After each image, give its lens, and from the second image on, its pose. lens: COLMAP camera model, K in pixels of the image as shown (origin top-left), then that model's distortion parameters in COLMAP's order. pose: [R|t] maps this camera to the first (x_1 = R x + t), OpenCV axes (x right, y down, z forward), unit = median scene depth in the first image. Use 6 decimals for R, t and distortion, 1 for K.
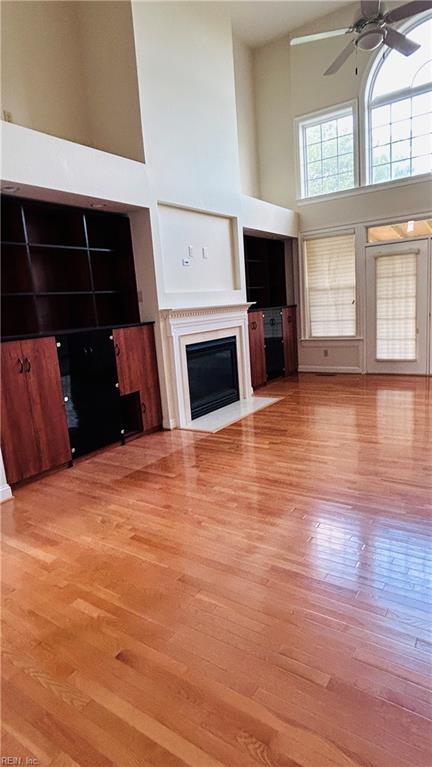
lens RADIAL K [[436.2, 0, 215.6], [0, 436.2, 385.0], [0, 0, 1]] dist [-0.007792, -0.003083]
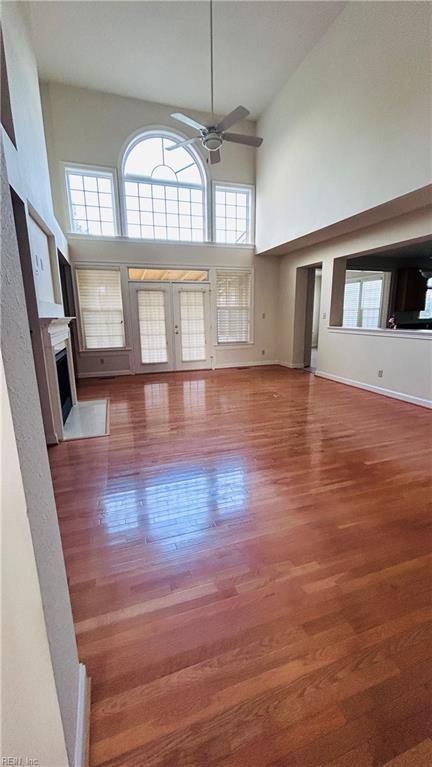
lens RADIAL K [[312.5, 0, 215.6], [0, 312.5, 382.3], [0, 0, 1]] dist [-0.004344, -0.000088]
pose [[0.599118, -0.102567, 0.794064, -0.303473], [0.113602, 0.992617, 0.042501, -0.014762], [-0.792561, 0.064744, 0.606346, 0.210172]]
